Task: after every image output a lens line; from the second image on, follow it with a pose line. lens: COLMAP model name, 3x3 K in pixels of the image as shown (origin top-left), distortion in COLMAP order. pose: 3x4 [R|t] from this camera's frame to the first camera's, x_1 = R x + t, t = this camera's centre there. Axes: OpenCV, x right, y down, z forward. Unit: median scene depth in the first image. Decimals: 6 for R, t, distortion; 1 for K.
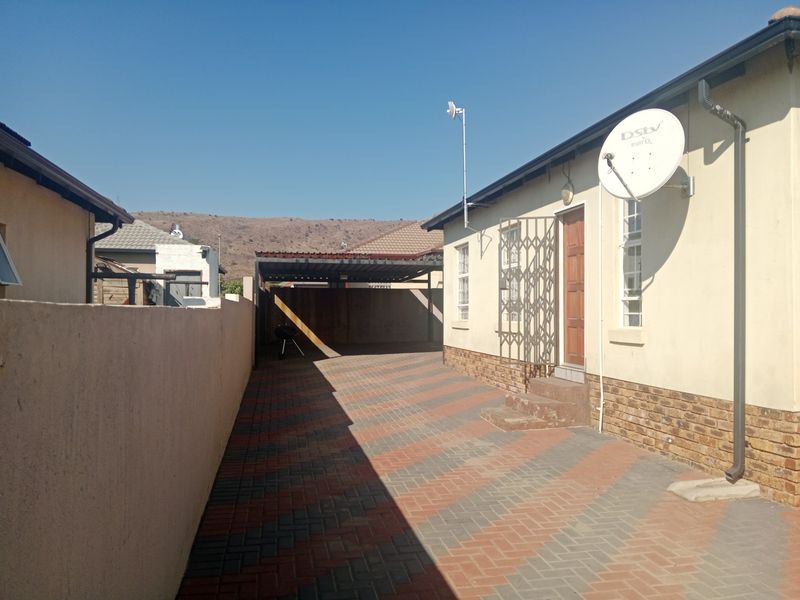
lens RADIAL K [[631.4, 0, 402.1], [0, 631.4, 297.8], [0, 0, 1]] dist [0.051240, -0.075751]
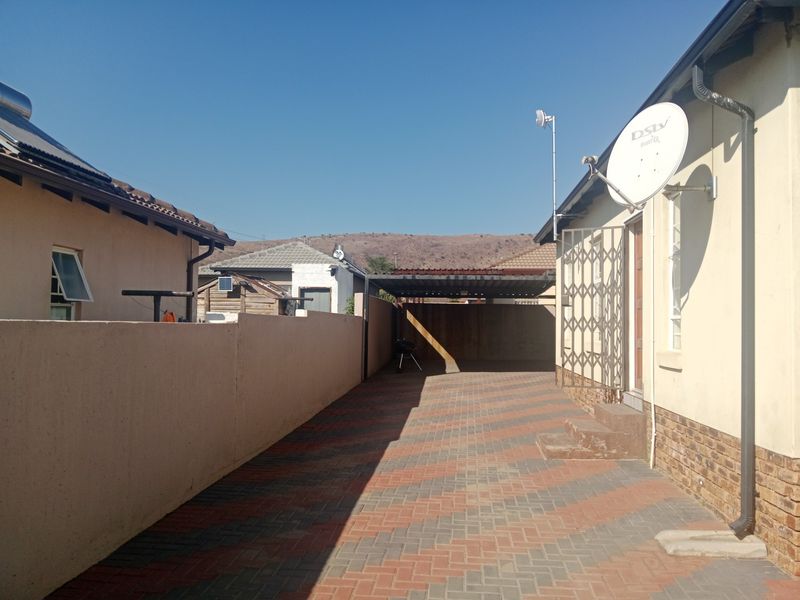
lens RADIAL K [[631.4, 0, 402.1], [0, 631.4, 297.8], [0, 0, 1]] dist [0.051240, -0.075751]
pose [[0.954186, -0.000939, -0.299214, 0.297444], [-0.006413, 0.999701, -0.023588, -0.002828], [0.299146, 0.024427, 0.953895, 0.052260]]
